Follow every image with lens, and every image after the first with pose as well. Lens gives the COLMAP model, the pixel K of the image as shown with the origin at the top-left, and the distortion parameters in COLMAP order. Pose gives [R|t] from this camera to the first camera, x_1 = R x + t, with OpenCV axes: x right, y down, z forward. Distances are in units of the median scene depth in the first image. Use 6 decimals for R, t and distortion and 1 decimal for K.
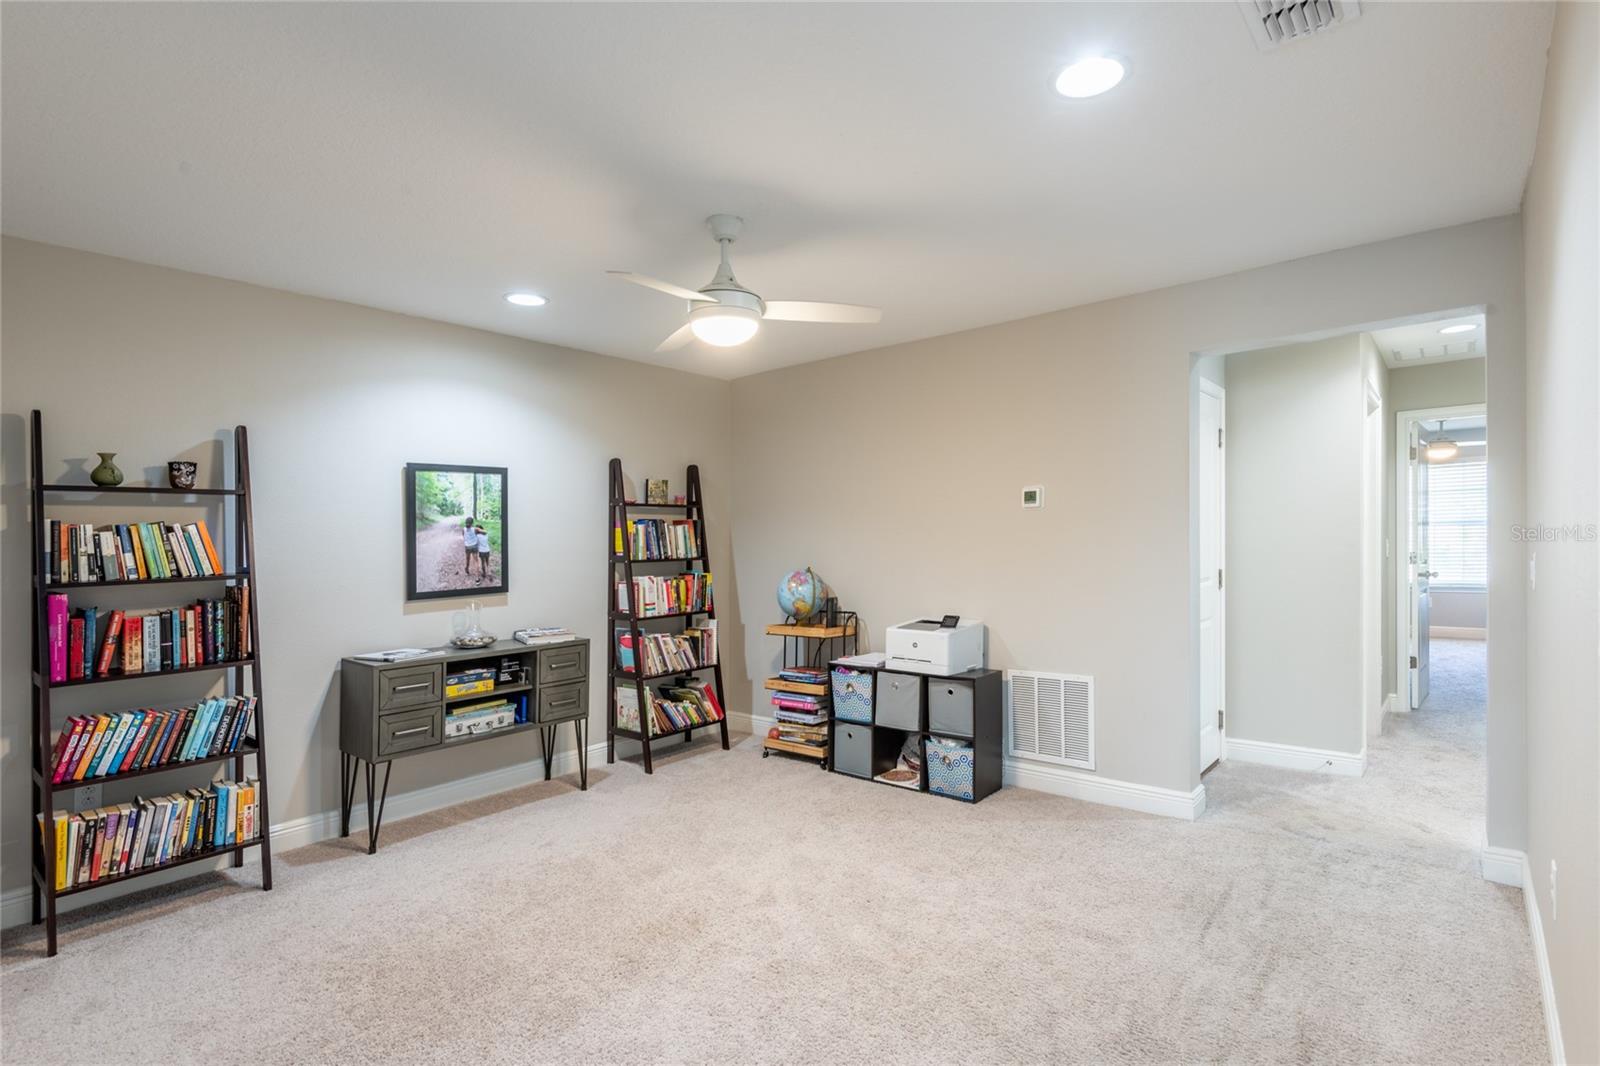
lens RADIAL K [[783.9, 0, 809.1], [0, 783.9, 538.5], [0, 0, 1]] dist [0.002177, 0.000402]
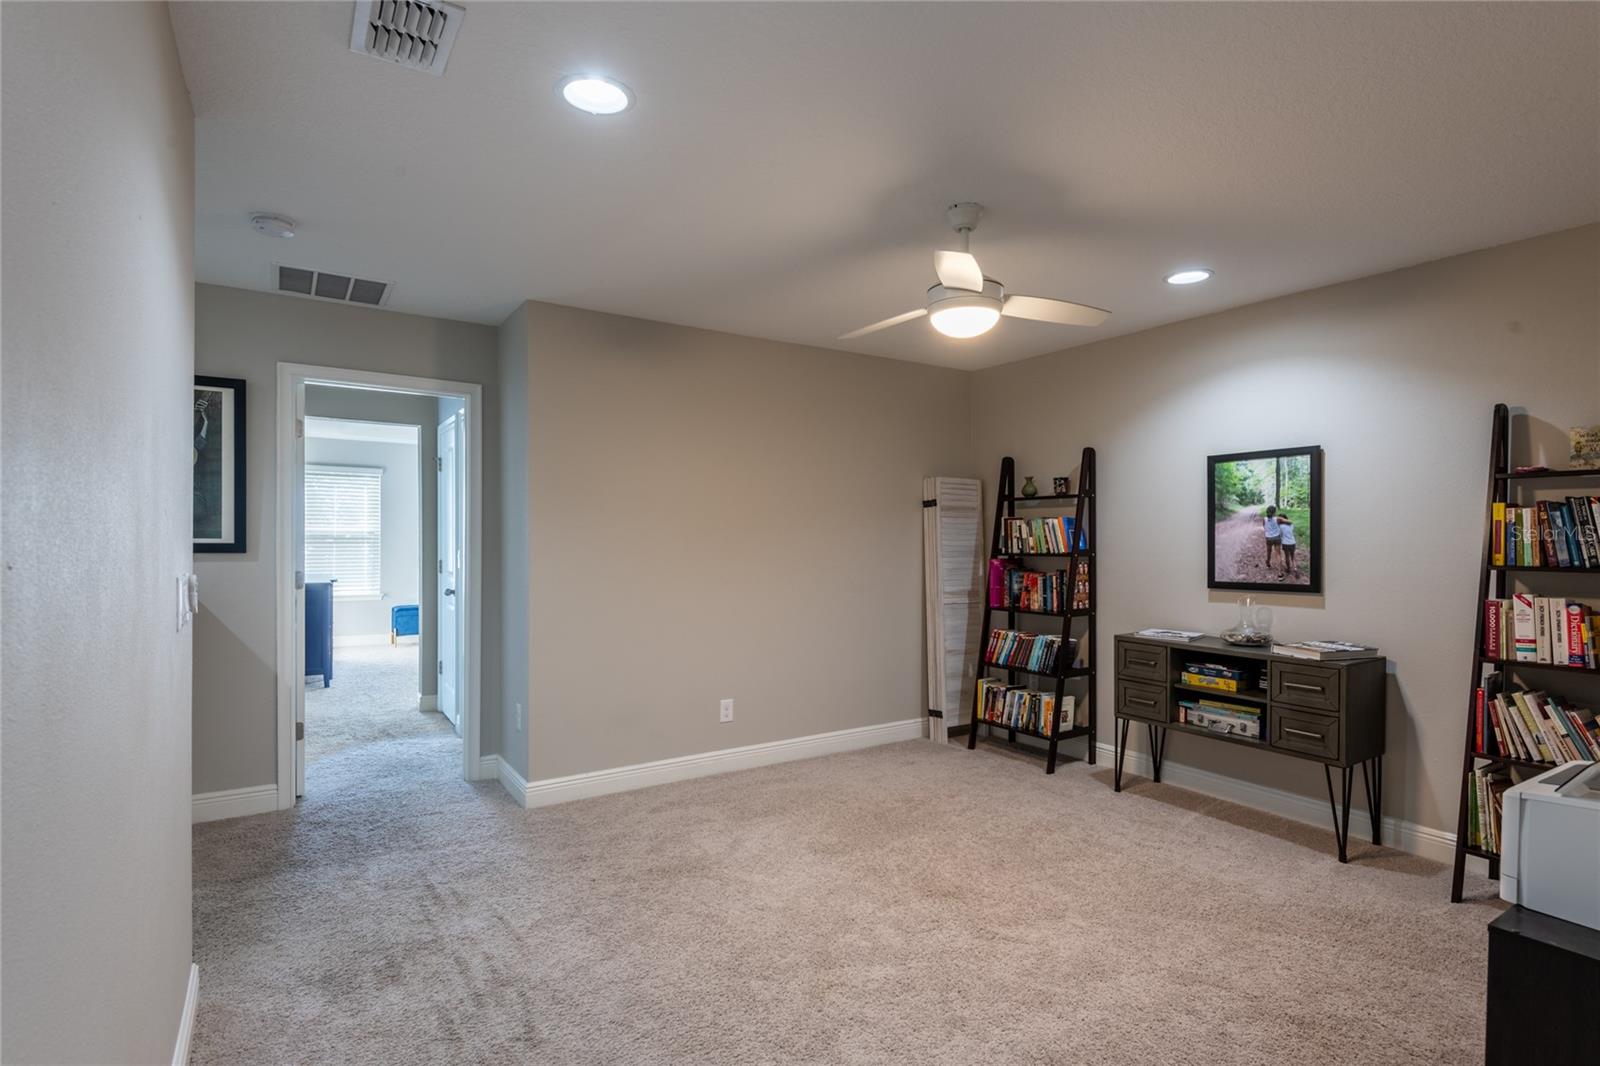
lens RADIAL K [[783.9, 0, 809.1], [0, 783.9, 538.5], [0, 0, 1]] dist [0.002177, 0.000402]
pose [[-0.277910, 0.020316, -0.960392, 0.617214], [0.003044, 0.999790, 0.020269, -0.009567], [0.960602, 0.002709, -0.277914, 0.756010]]
